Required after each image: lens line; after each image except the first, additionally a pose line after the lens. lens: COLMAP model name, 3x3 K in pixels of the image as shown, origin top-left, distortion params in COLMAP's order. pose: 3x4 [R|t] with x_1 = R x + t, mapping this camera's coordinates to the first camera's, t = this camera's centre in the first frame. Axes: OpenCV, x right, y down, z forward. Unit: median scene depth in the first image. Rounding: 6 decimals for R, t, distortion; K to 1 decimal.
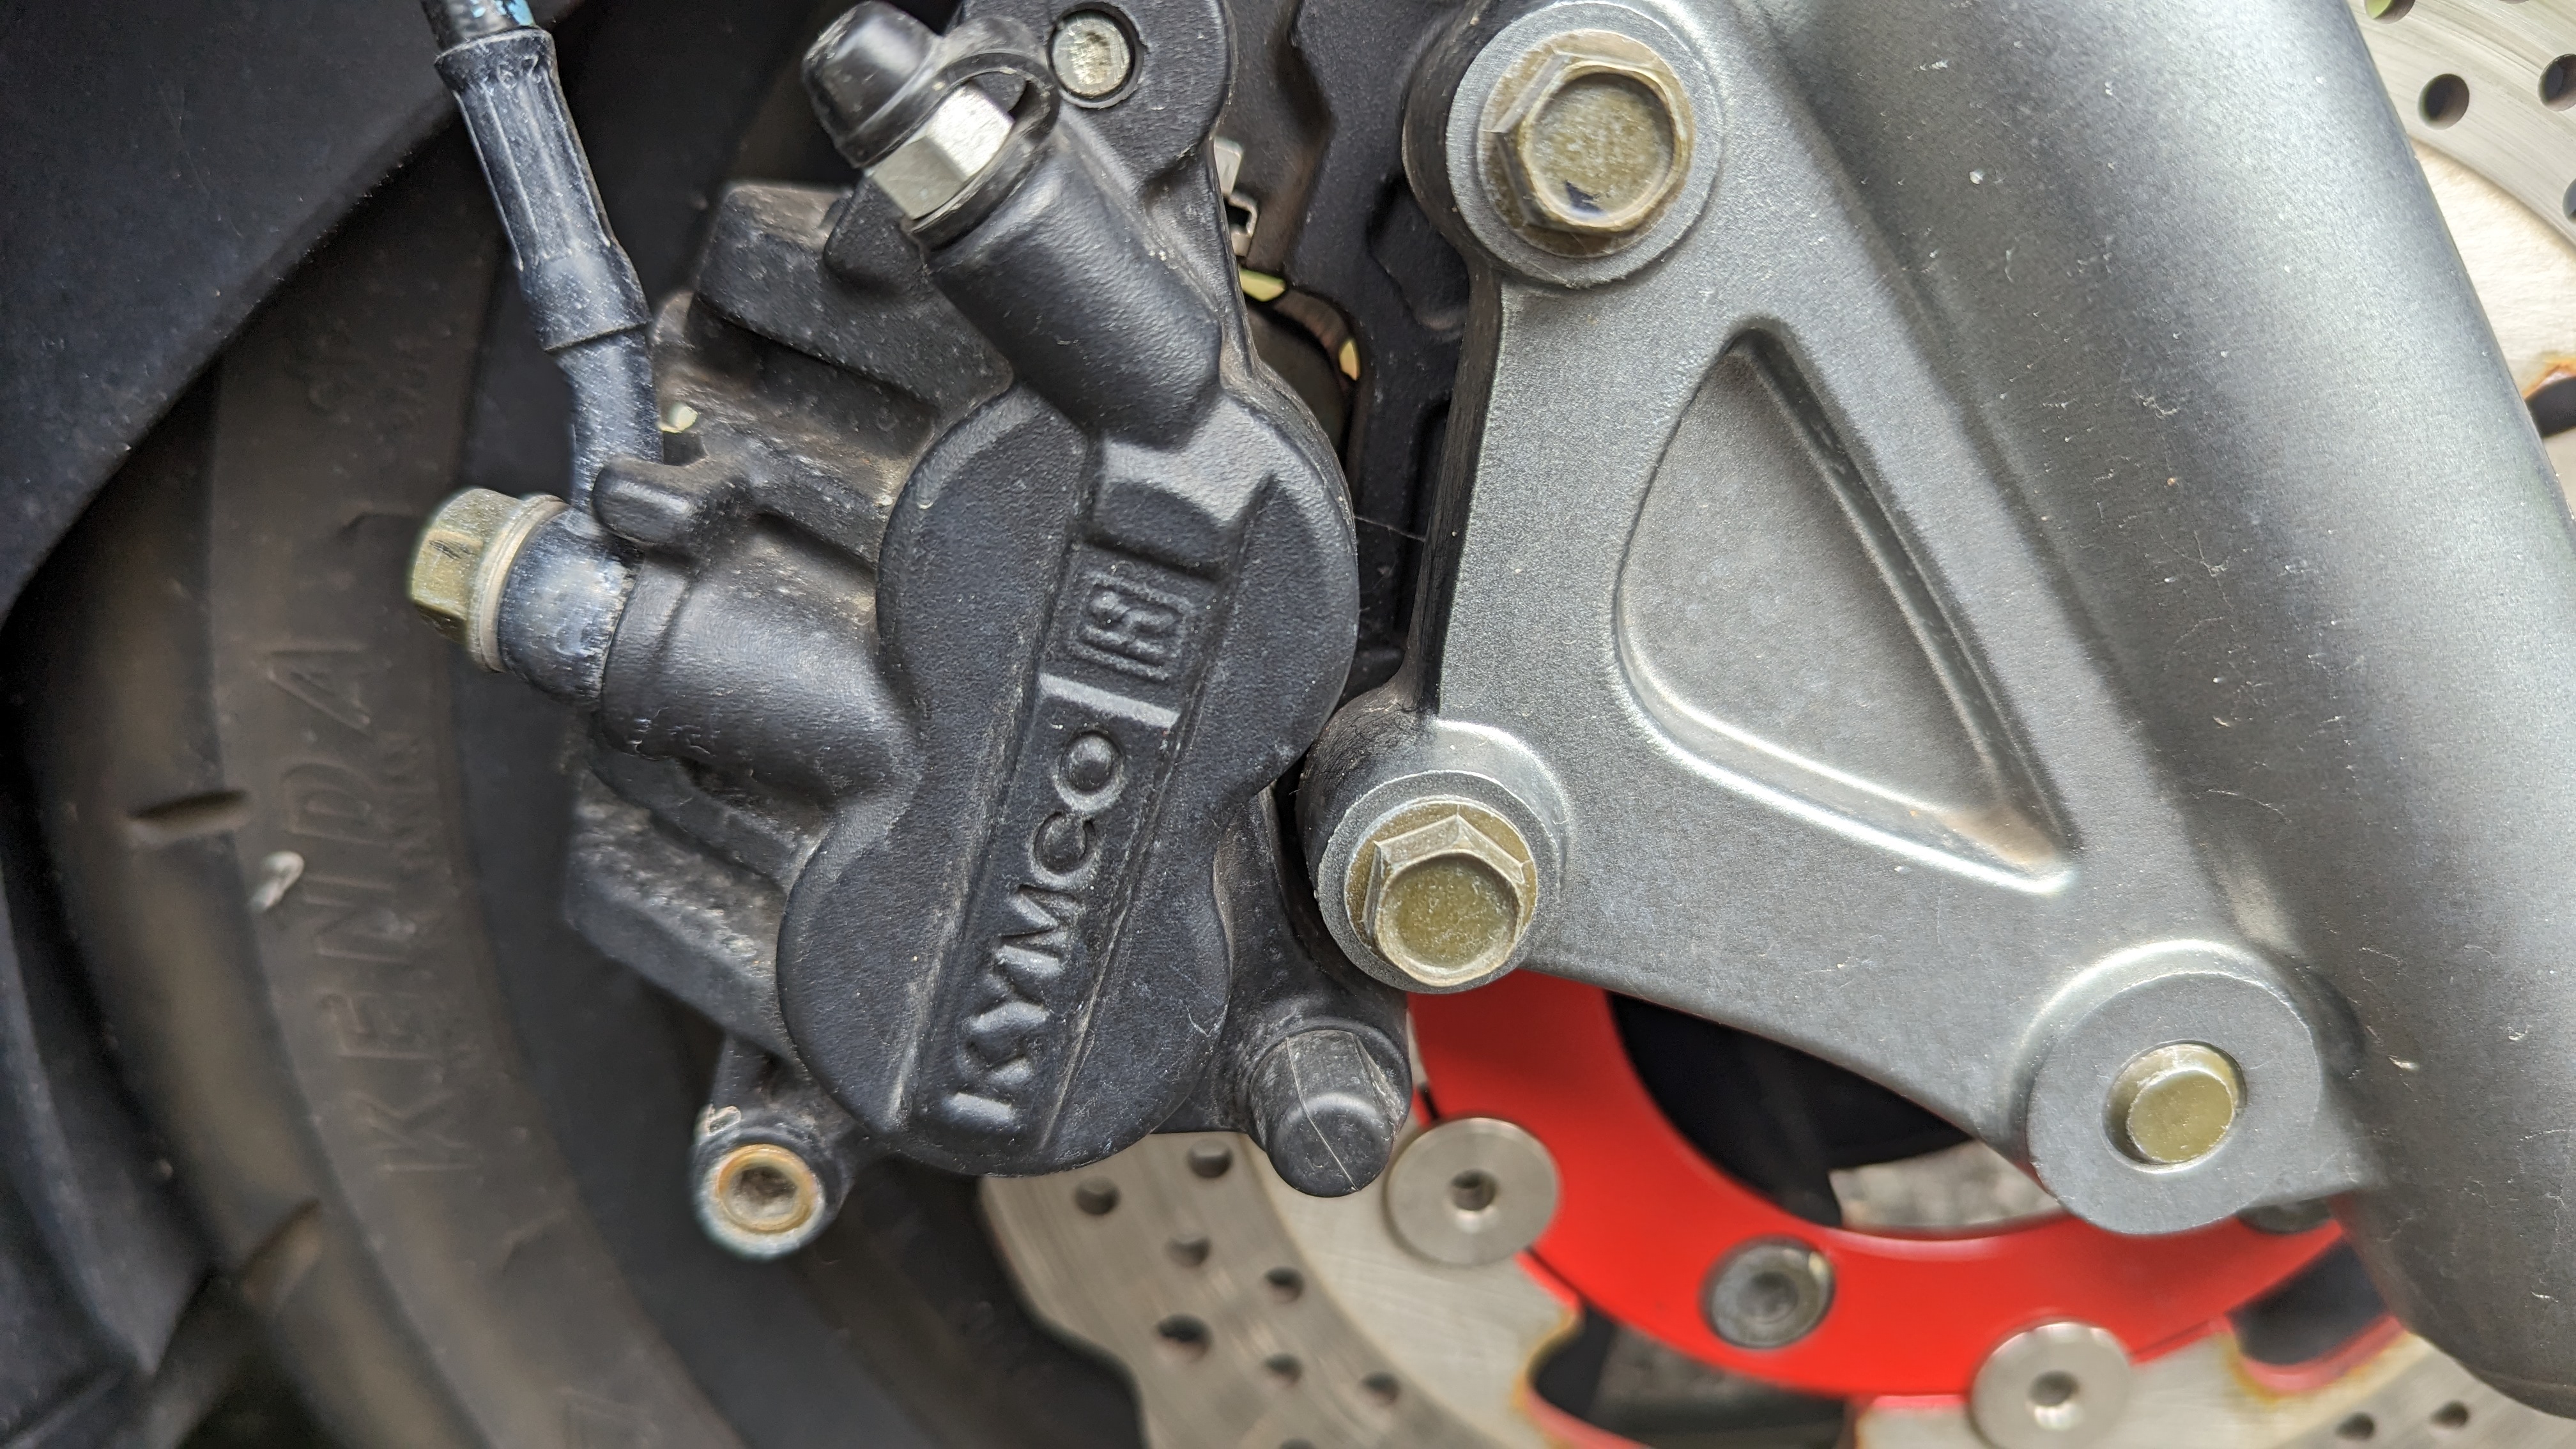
lens RADIAL K [[1946.3, 0, 1285.5], [0, 1946.3, 725.1], [0, 0, 1]] dist [0.002177, -0.005933]
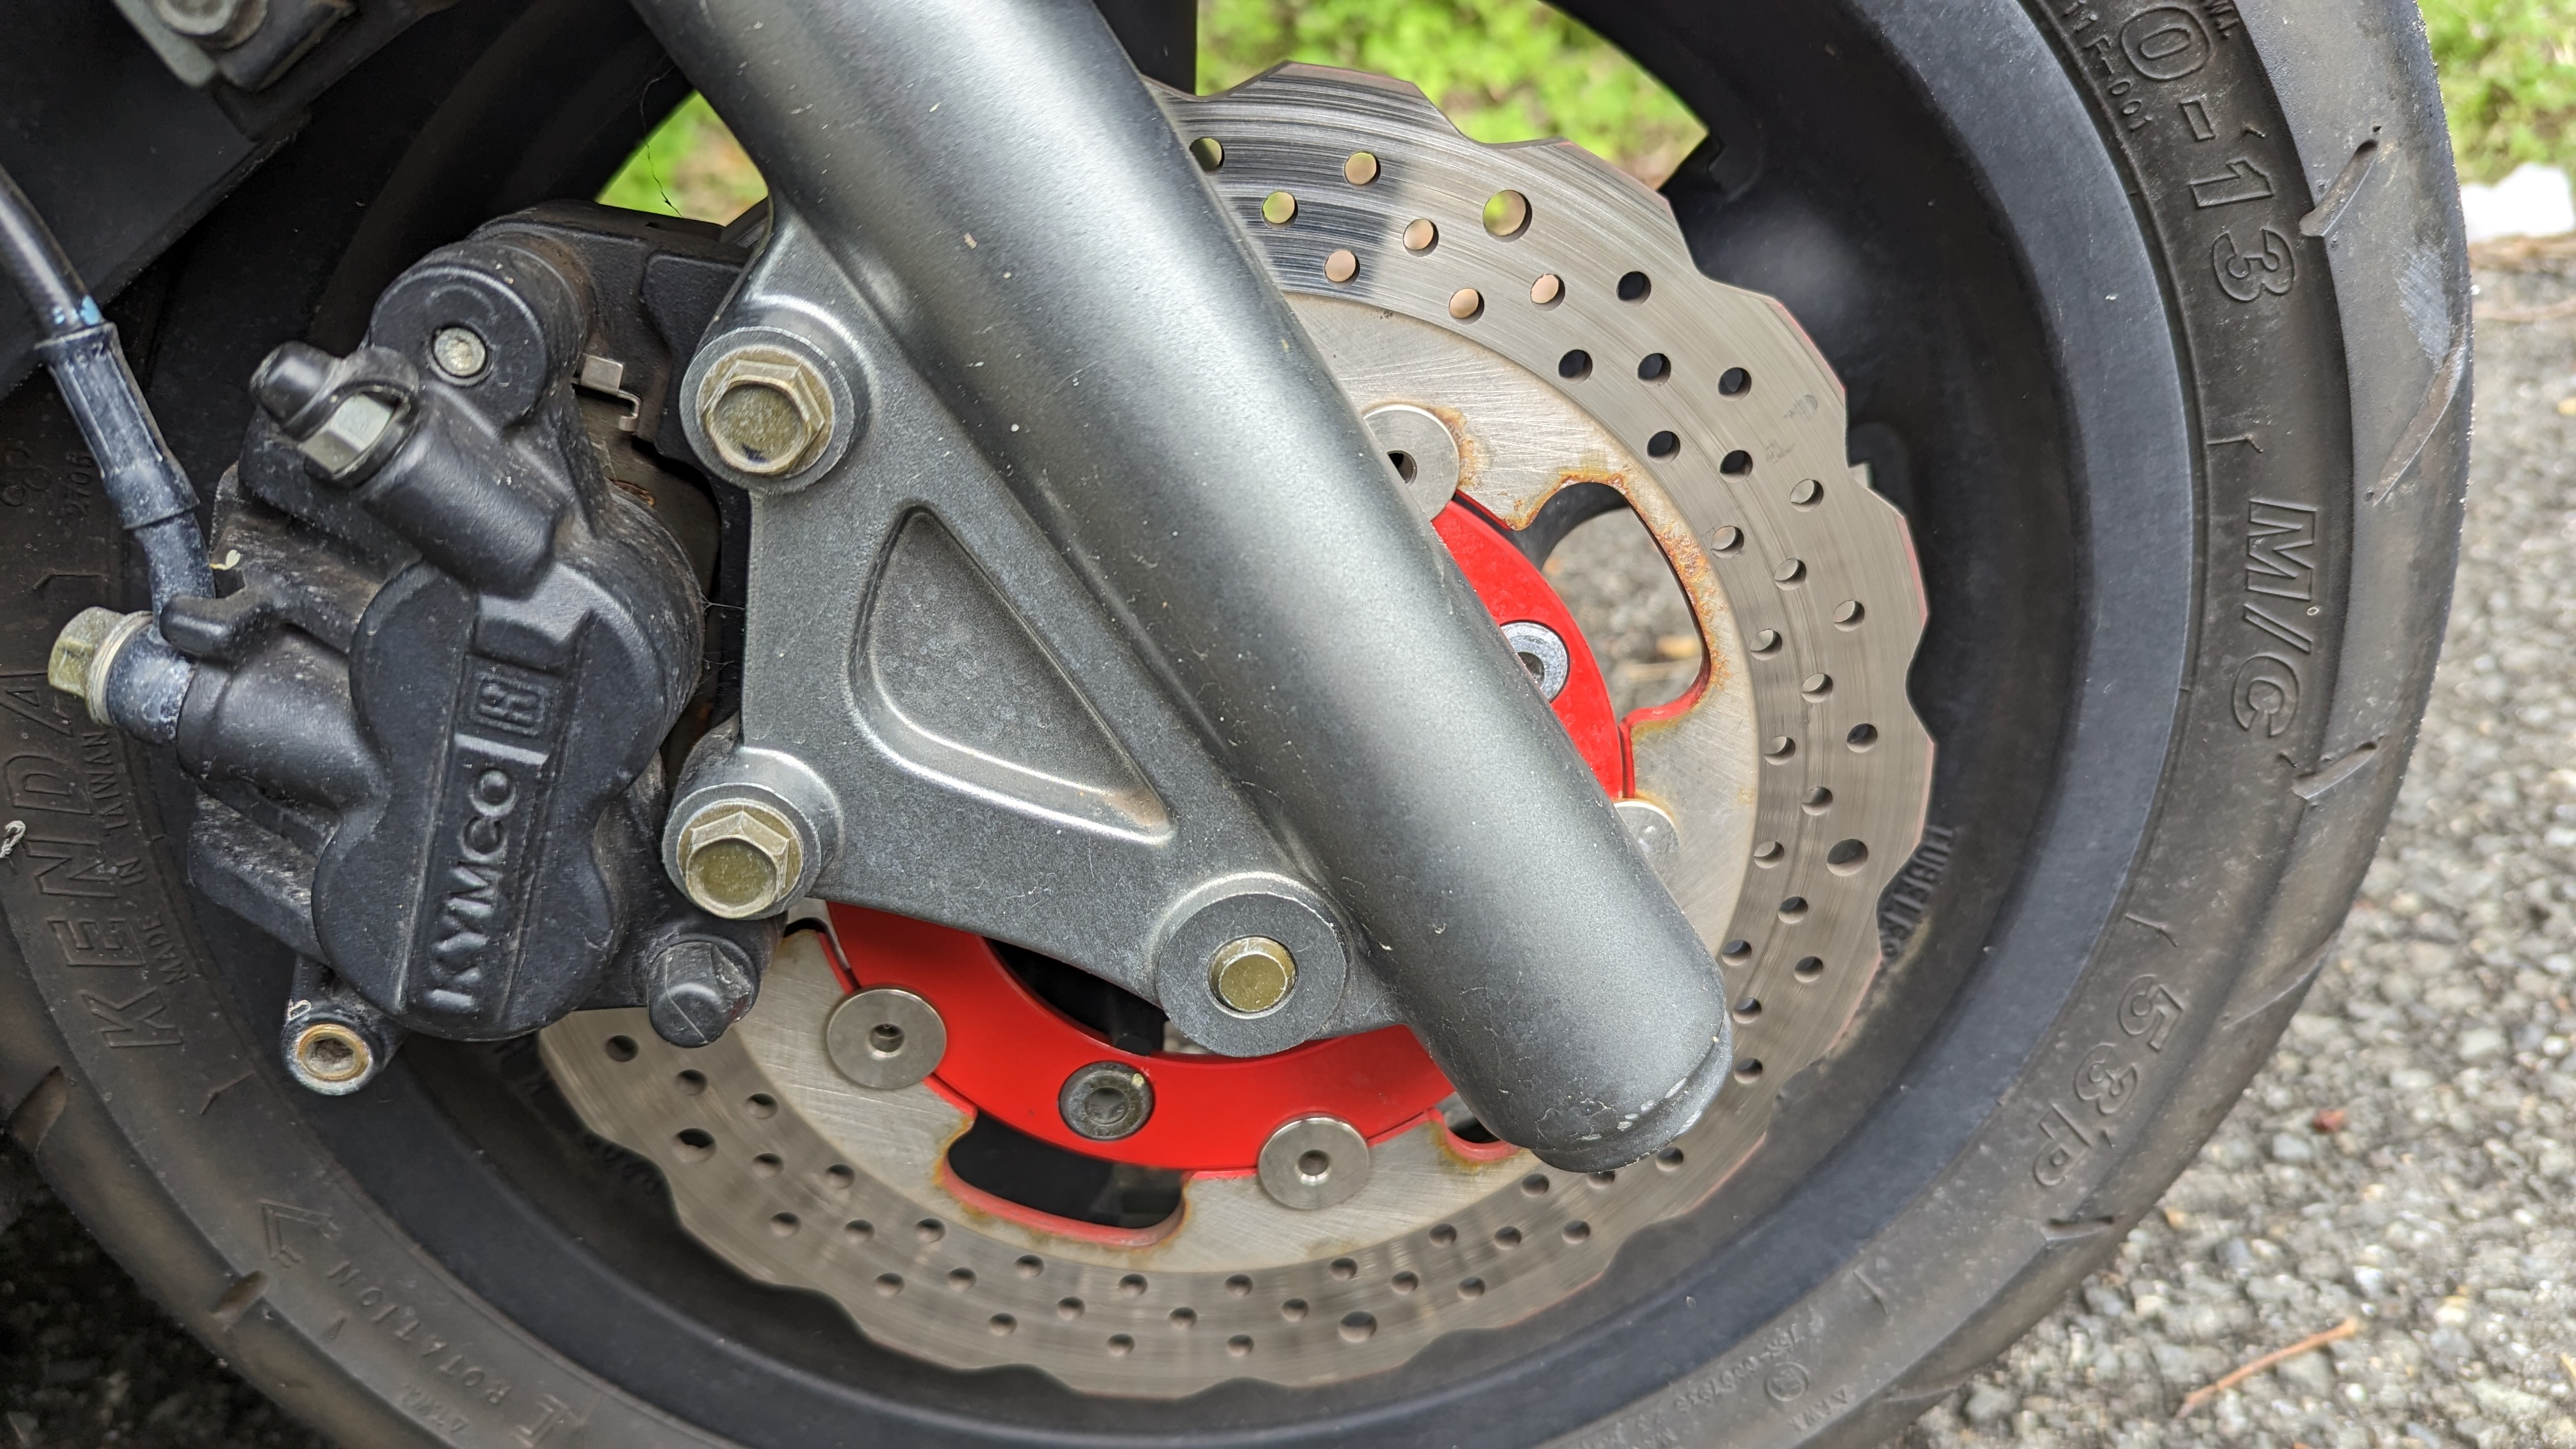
lens RADIAL K [[1976.6, 0, 1297.0], [0, 1976.6, 717.5], [0, 0, 1]] dist [0.071814, -0.056887]
pose [[0.999165, -0.016098, 0.037562, 0.478003], [0.012954, 0.996508, 0.082487, -0.157314], [-0.038759, -0.081931, 0.995884, -0.630573]]
